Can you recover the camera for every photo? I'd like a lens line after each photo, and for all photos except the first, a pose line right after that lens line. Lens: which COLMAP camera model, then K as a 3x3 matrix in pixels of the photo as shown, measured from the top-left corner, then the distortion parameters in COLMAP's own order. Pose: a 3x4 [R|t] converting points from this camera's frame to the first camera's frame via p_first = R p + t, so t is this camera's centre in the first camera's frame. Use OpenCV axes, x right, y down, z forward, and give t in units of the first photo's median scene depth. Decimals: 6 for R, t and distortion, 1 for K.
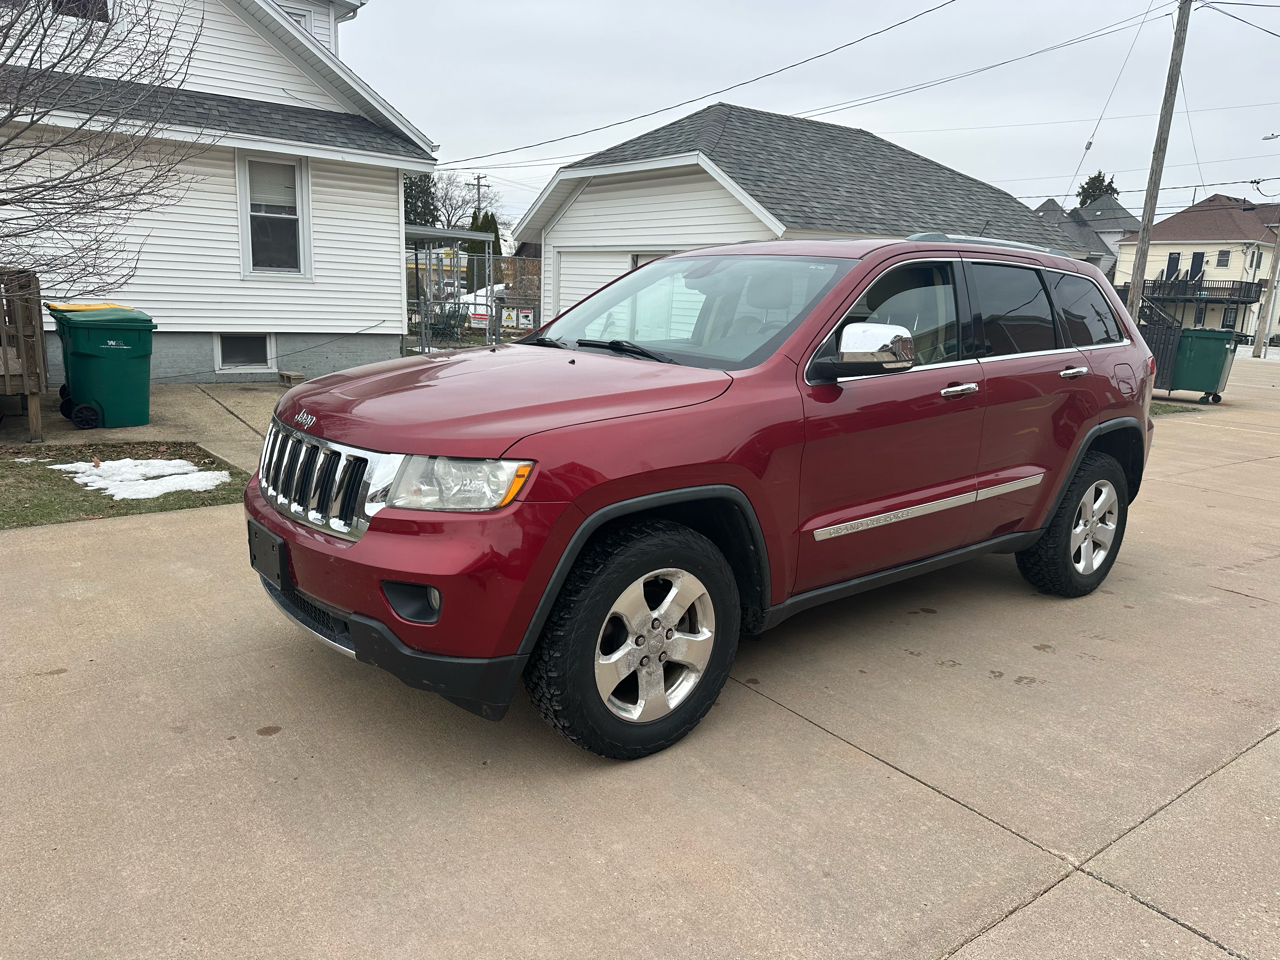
lens RADIAL K [[896.7, 0, 644.0], [0, 896.7, 479.0], [0, 0, 1]] dist [0.036809, -0.048428]
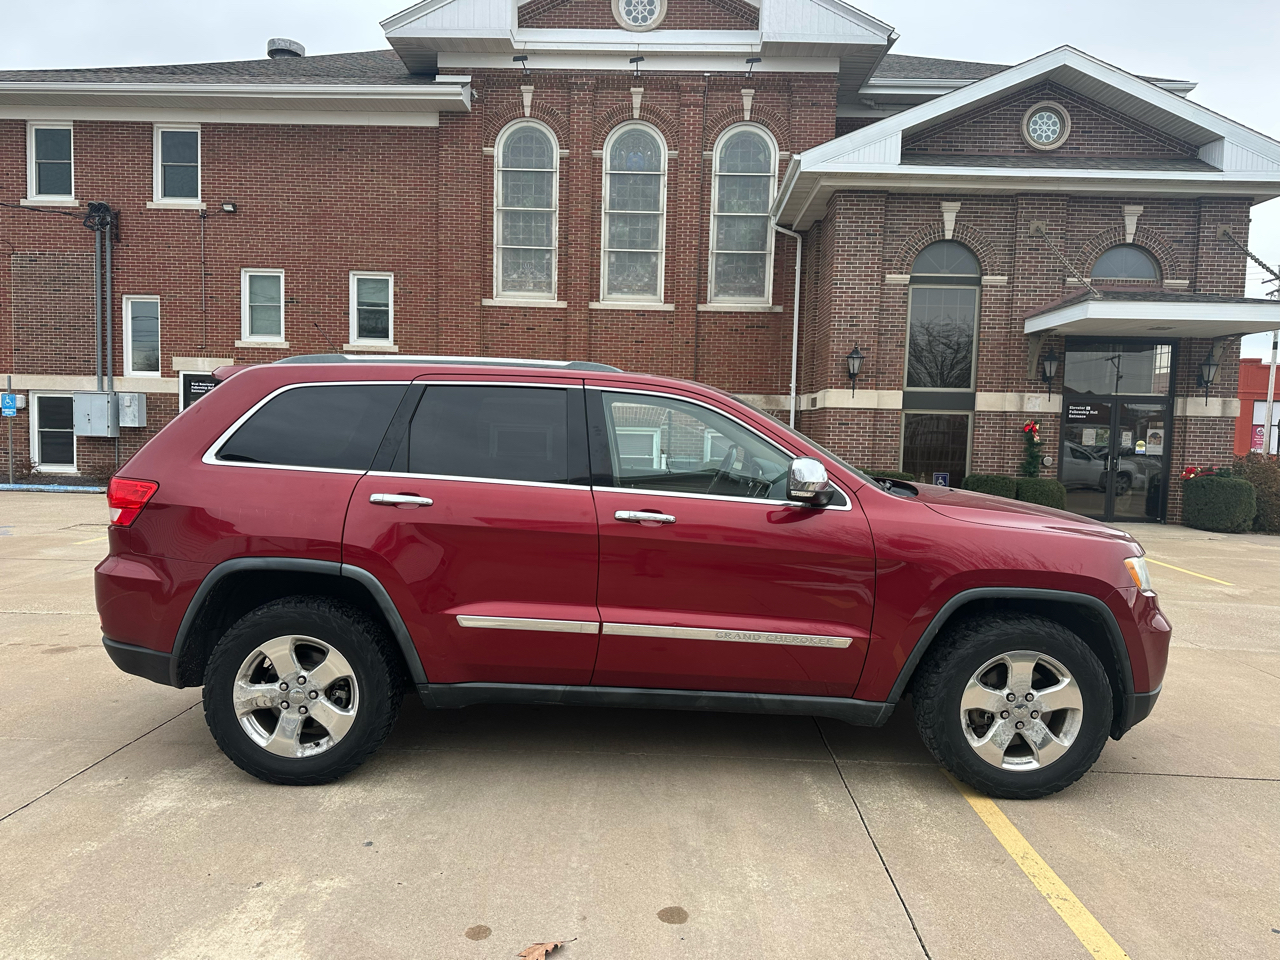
lens RADIAL K [[888.8, 0, 639.4], [0, 888.8, 487.4], [0, 0, 1]] dist [0.098569, -0.149848]
pose [[-0.779569, -0.106308, 0.617229, -0.395156], [0.070890, 0.964180, 0.255601, -0.328673], [-0.622292, 0.243014, -0.744108, 1.462272]]
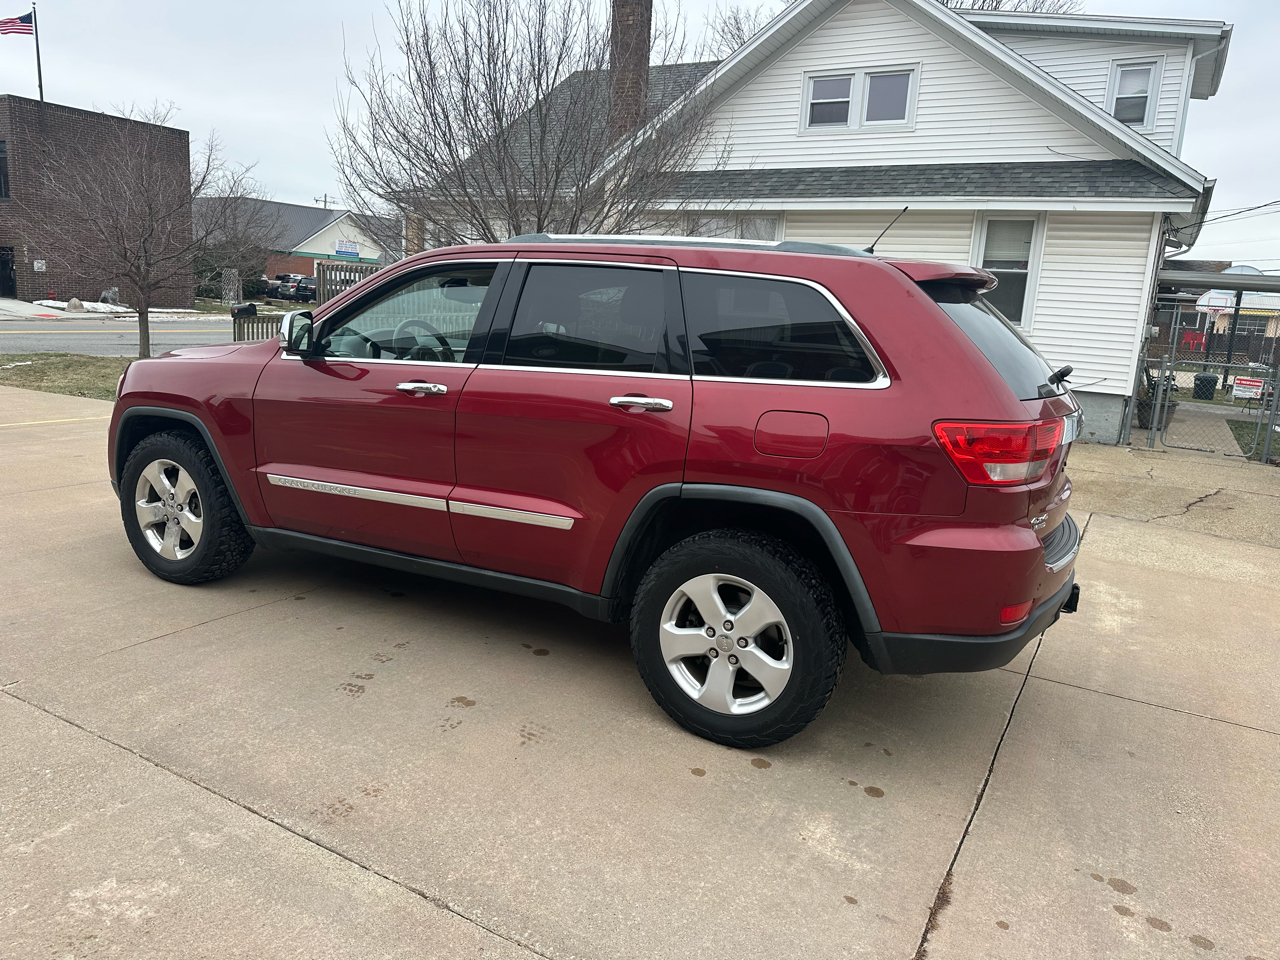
lens RADIAL K [[897.3, 0, 637.5], [0, 897.3, 469.3], [0, 0, 1]] dist [0.033056, -0.040585]
pose [[0.397690, 0.149686, -0.905227, 0.937042], [-0.229709, 0.971426, 0.059715, -0.087395], [0.888300, 0.184191, 0.420711, 0.562295]]
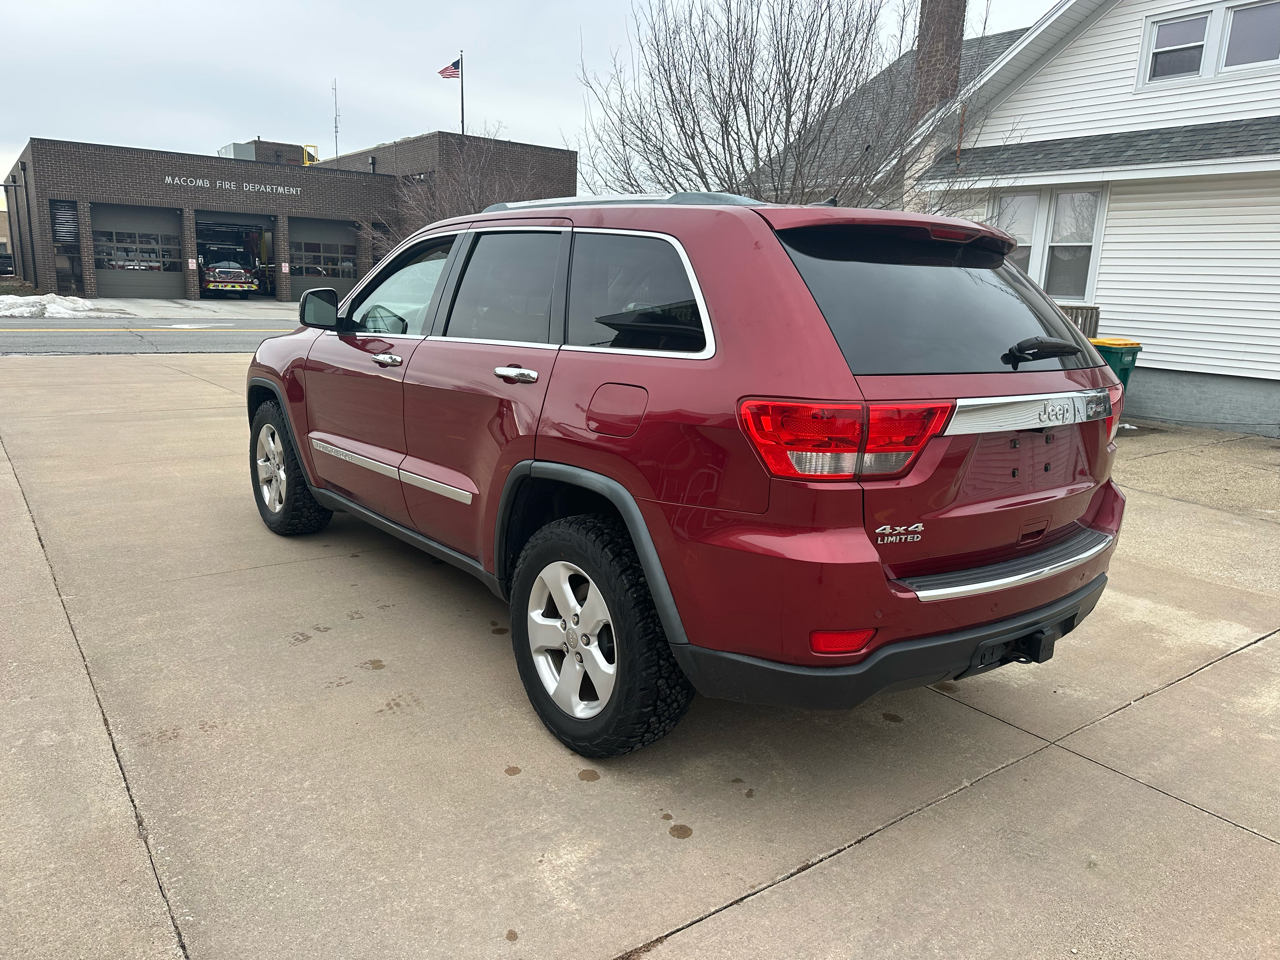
lens RADIAL K [[896.1, 0, 640.0], [0, 896.1, 480.0], [0, 0, 1]] dist [0.034947, -0.044421]
pose [[-0.000578, 0.171542, -0.985177, 0.956125], [-0.245890, 0.954905, 0.166415, -0.144912], [0.969297, 0.242342, 0.041629, 0.879347]]
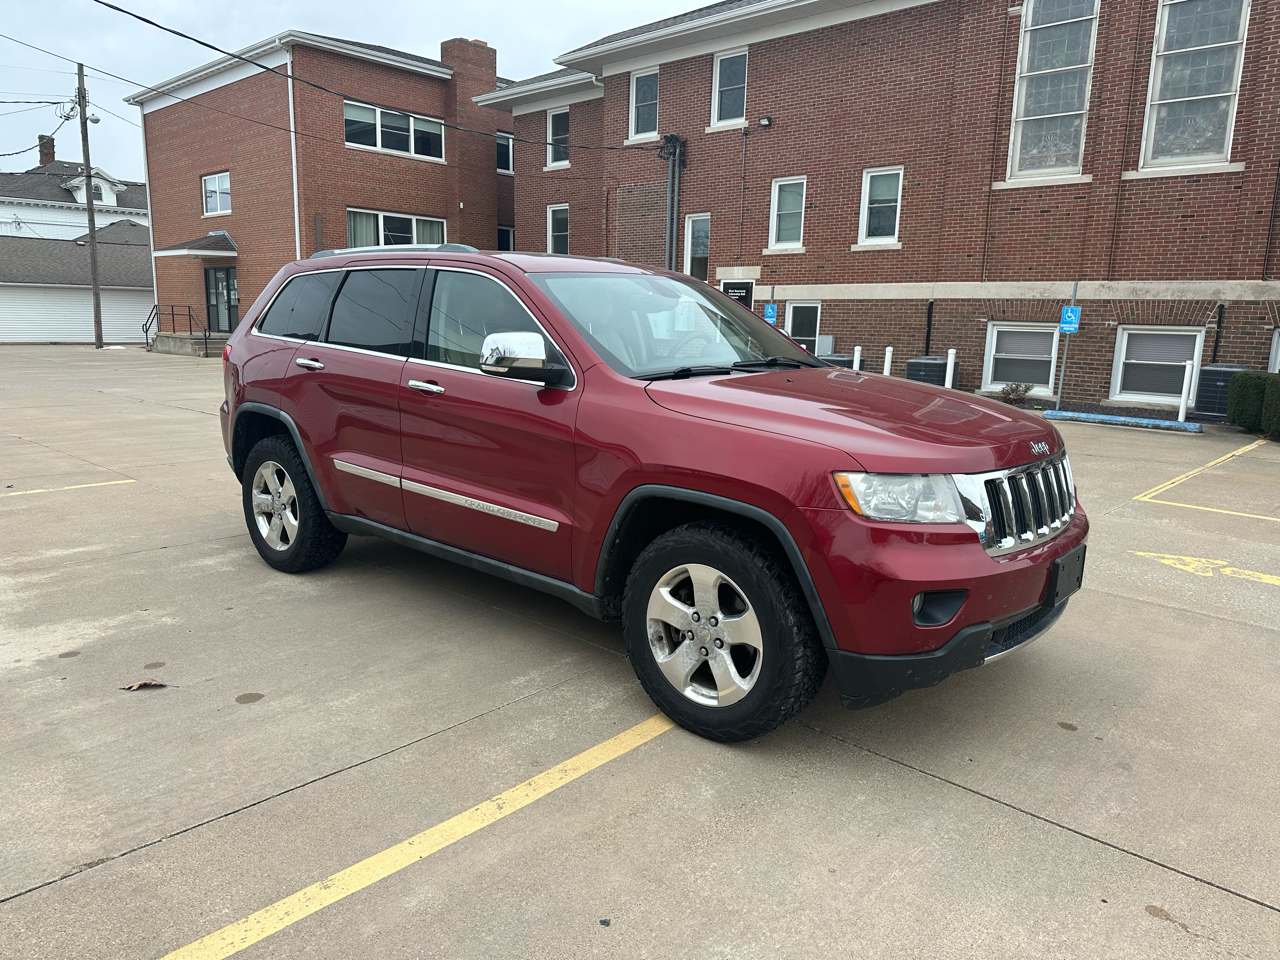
lens RADIAL K [[893.8, 0, 630.7], [0, 893.8, 480.1], [0, 0, 1]] dist [0.040363, -0.047195]
pose [[-0.169233, -0.224127, 0.959754, -0.744886], [0.175168, 0.951456, 0.253077, -0.216411], [-0.969885, 0.210948, -0.121758, 0.898366]]
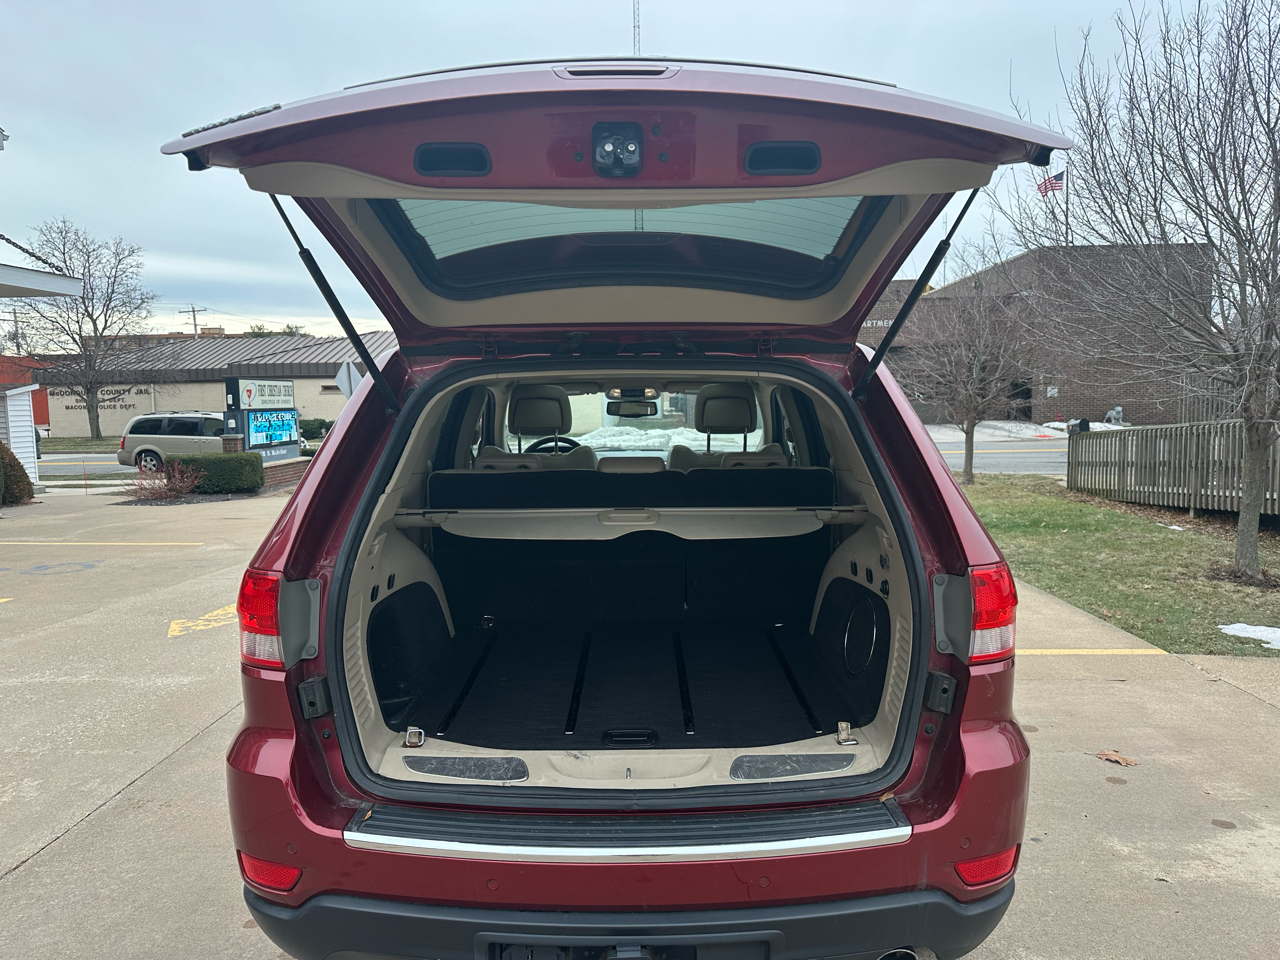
lens RADIAL K [[900.5, 0, 642.0], [0, 900.5, 472.5], [0, 0, 1]] dist [0.009537, -0.010660]
pose [[-0.628305, 0.032556, -0.777286, 0.720843], [-0.171741, 0.968670, 0.179396, -0.257533], [0.758774, 0.246207, -0.603029, 1.286846]]
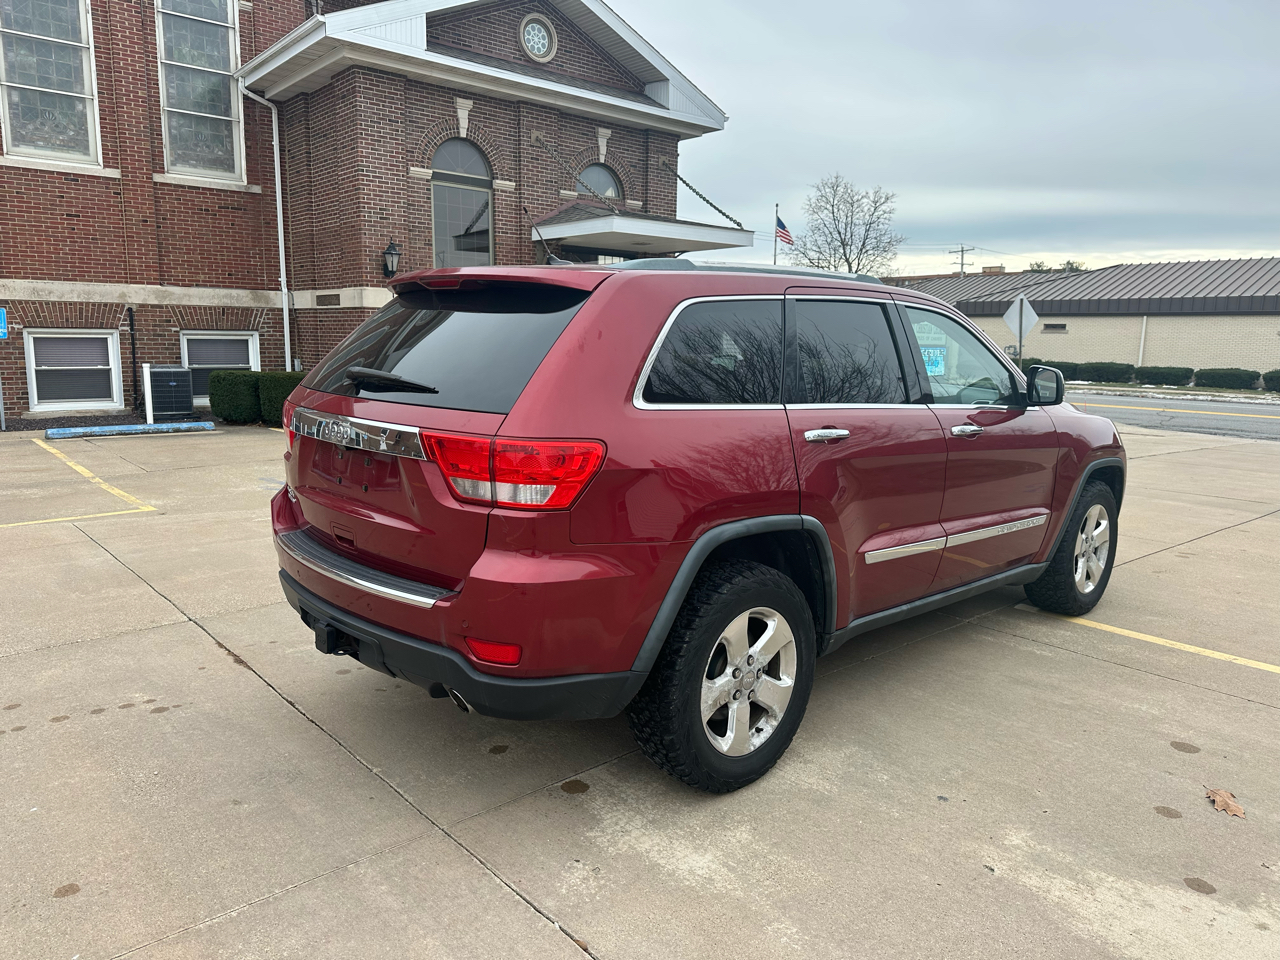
lens RADIAL K [[900.2, 0, 634.2], [0, 900.2, 481.9], [0, 0, 1]] dist [0.019215, -0.022466]
pose [[-0.995508, -0.046664, -0.082384, 0.344410], [-0.073172, 0.931372, 0.356640, -0.331712], [0.060088, 0.361066, -0.930602, 1.630102]]
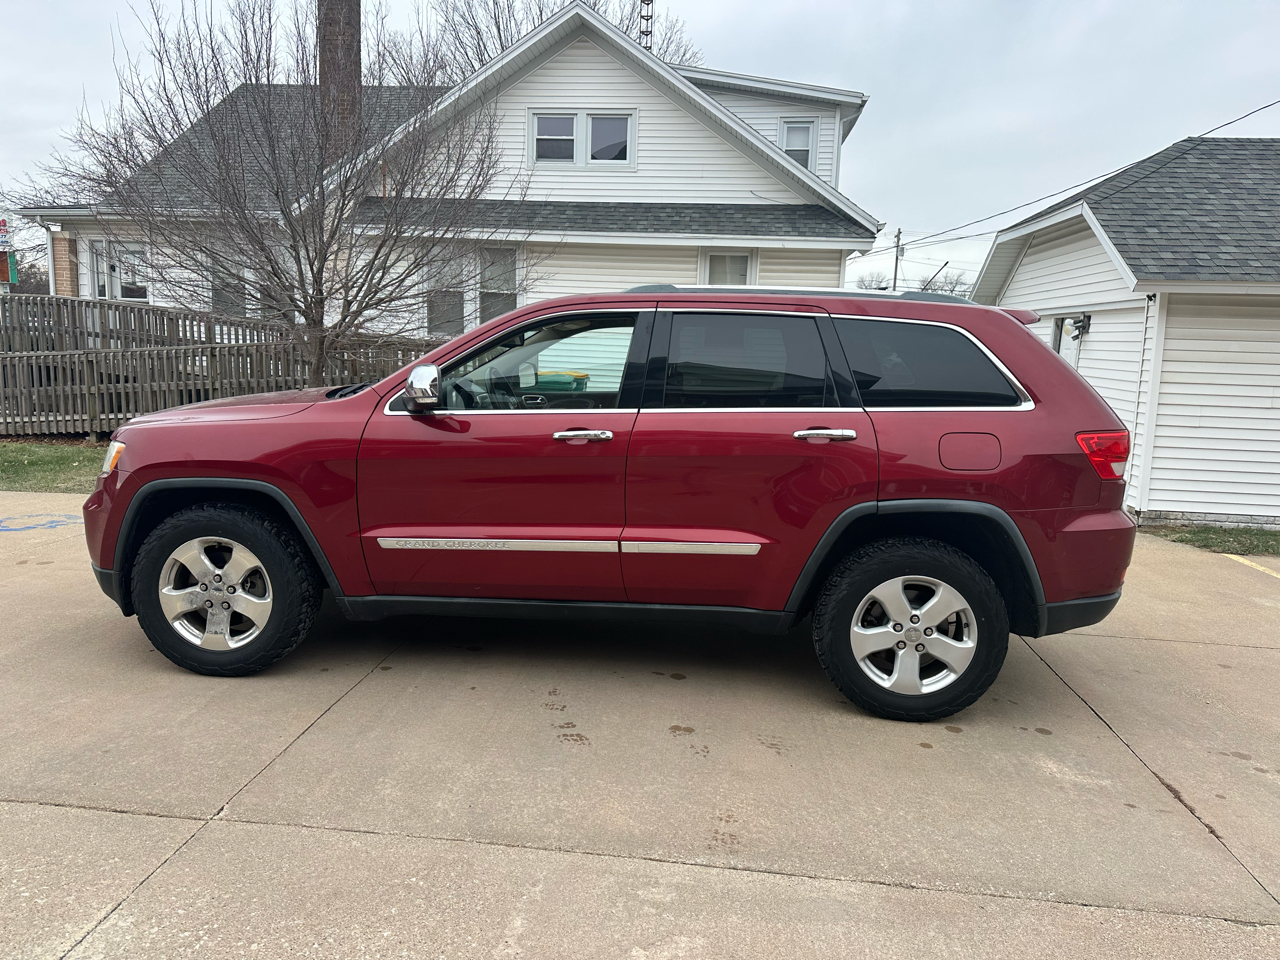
lens RADIAL K [[893.8, 0, 630.7], [0, 893.8, 480.1], [0, 0, 1]] dist [0.040363, -0.047195]
pose [[0.729155, 0.088388, -0.678616, 0.742595], [-0.145327, 0.989006, -0.027335, -0.020650], [0.668740, 0.118553, 0.733984, 0.212954]]
